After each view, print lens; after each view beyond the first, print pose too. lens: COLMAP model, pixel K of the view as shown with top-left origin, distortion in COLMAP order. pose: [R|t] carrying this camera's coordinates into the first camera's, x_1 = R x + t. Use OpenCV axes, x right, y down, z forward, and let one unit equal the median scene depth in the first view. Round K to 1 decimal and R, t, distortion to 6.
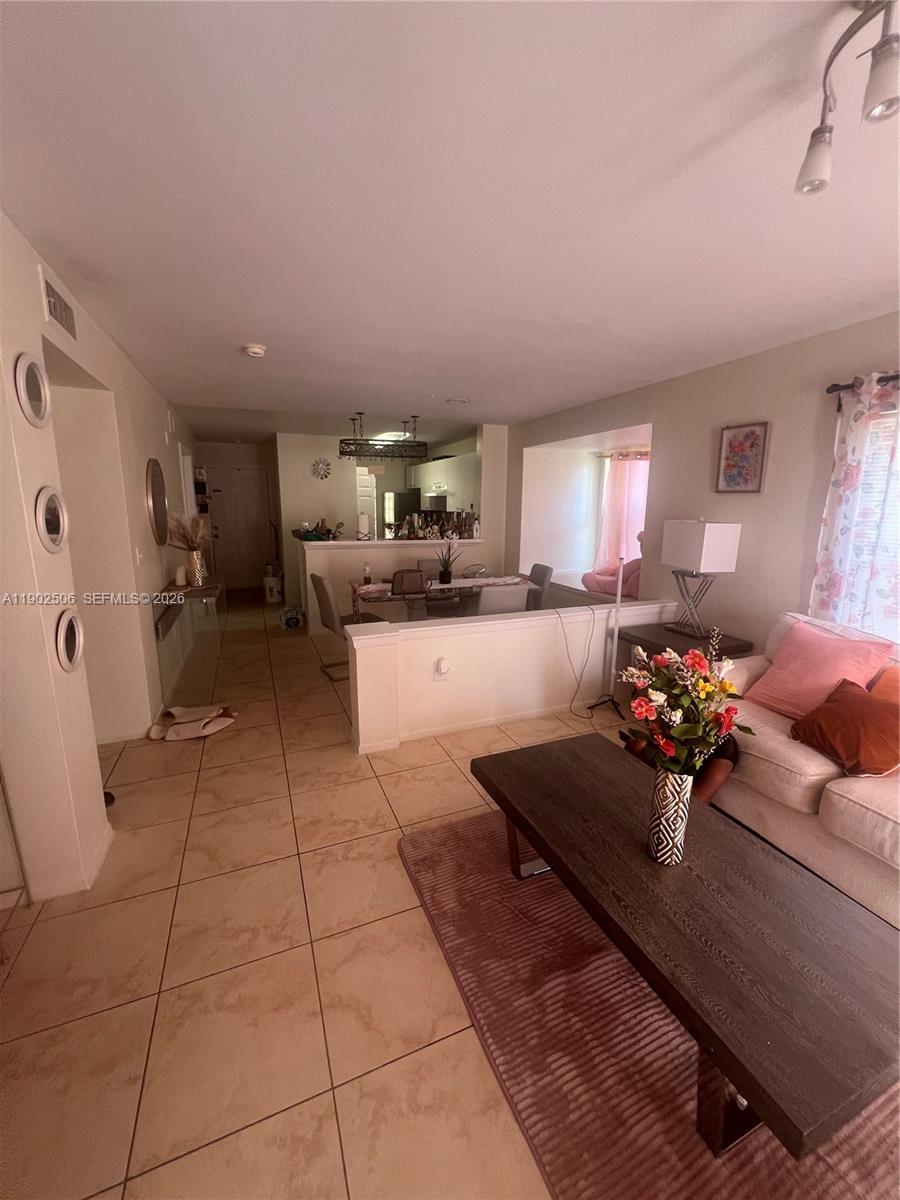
lens RADIAL K [[481.0, 0, 451.2], [0, 481.0, 595.9], [0, 0, 1]] dist [-0.000360, 0.000339]
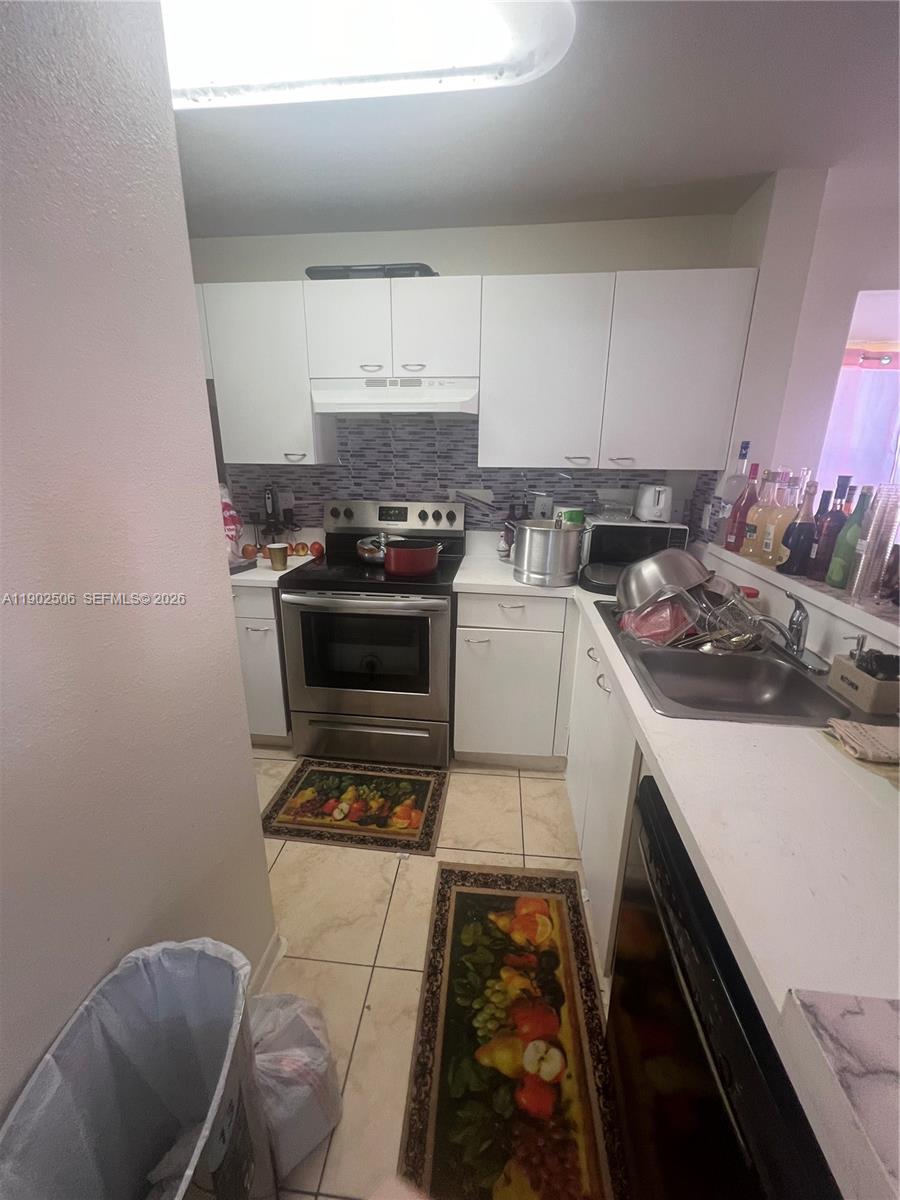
lens RADIAL K [[482.8, 0, 450.9], [0, 482.8, 596.0], [0, 0, 1]] dist [-0.000333, 0.000469]
pose [[0.481350, -0.256927, 0.838028, -0.364649], [0.158526, 0.965827, 0.205054, -0.198840], [-0.862074, 0.034146, 0.505630, 1.056351]]
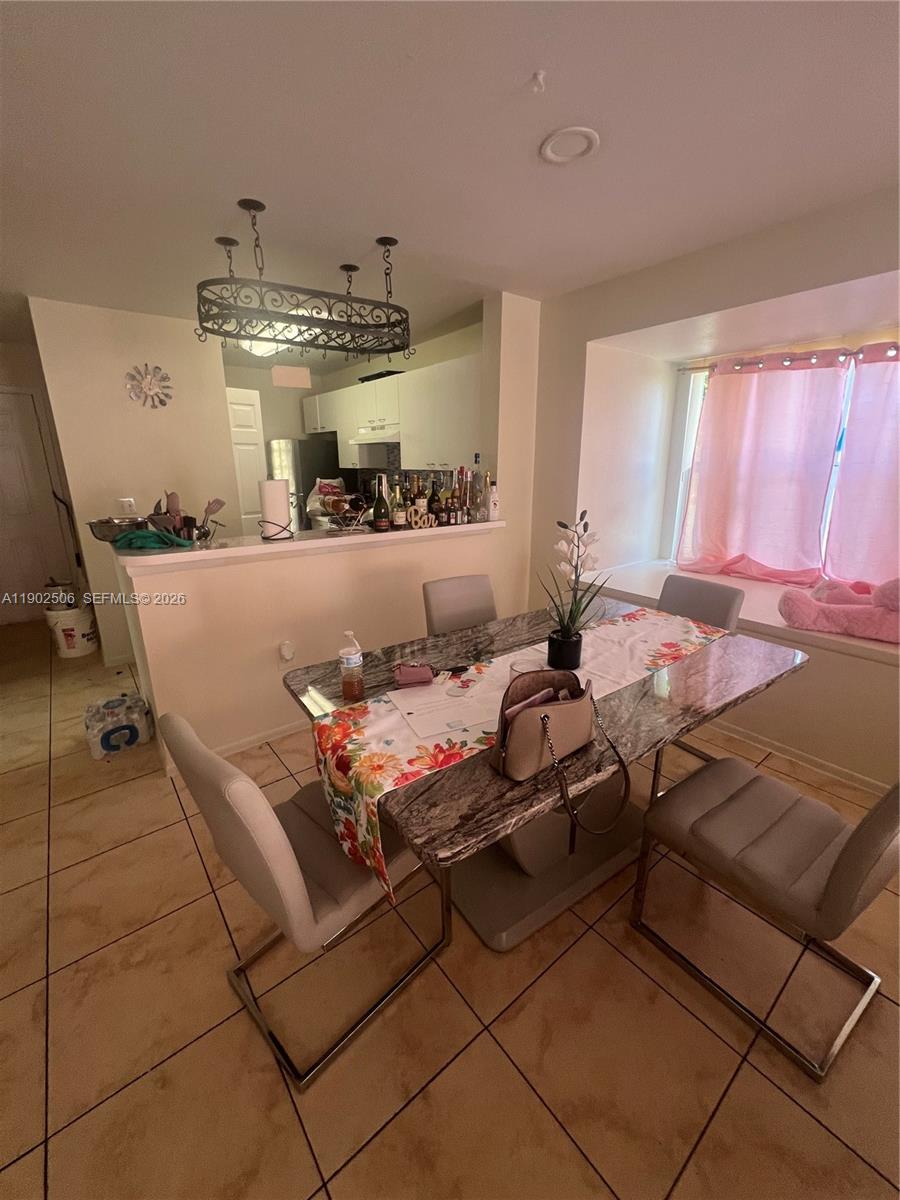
lens RADIAL K [[482.8, 0, 450.9], [0, 482.8, 596.0], [0, 0, 1]] dist [-0.000333, 0.000469]
pose [[0.961580, -0.087039, 0.260361, -0.144035], [0.064835, 0.993581, 0.092705, -0.091063], [-0.266759, -0.072263, 0.961050, 0.506504]]
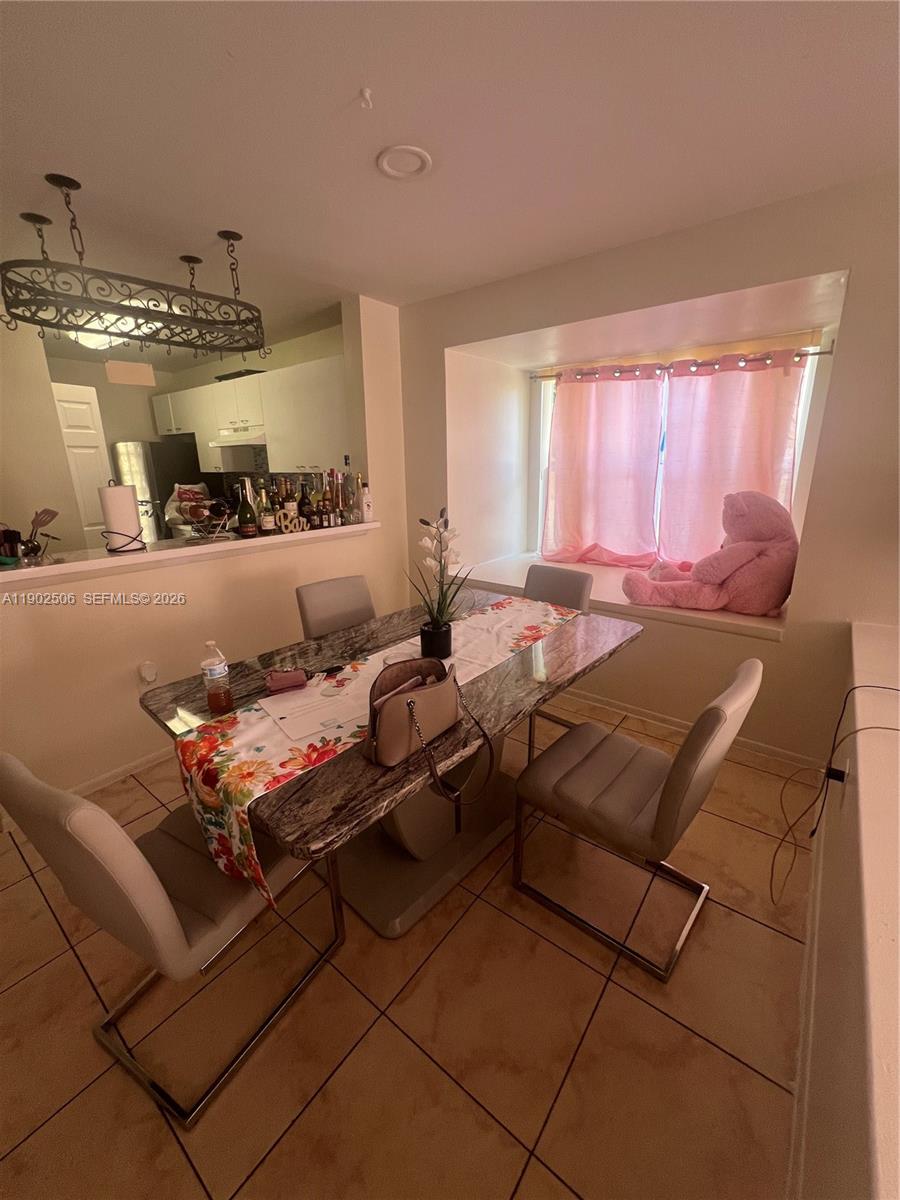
lens RADIAL K [[482.8, 0, 450.9], [0, 482.8, 596.0], [0, 0, 1]] dist [-0.000333, 0.000469]
pose [[0.870287, -0.153279, 0.468088, -0.136403], [0.115290, 0.987338, 0.108960, -0.087750], [-0.478862, -0.040861, 0.876939, 0.493800]]
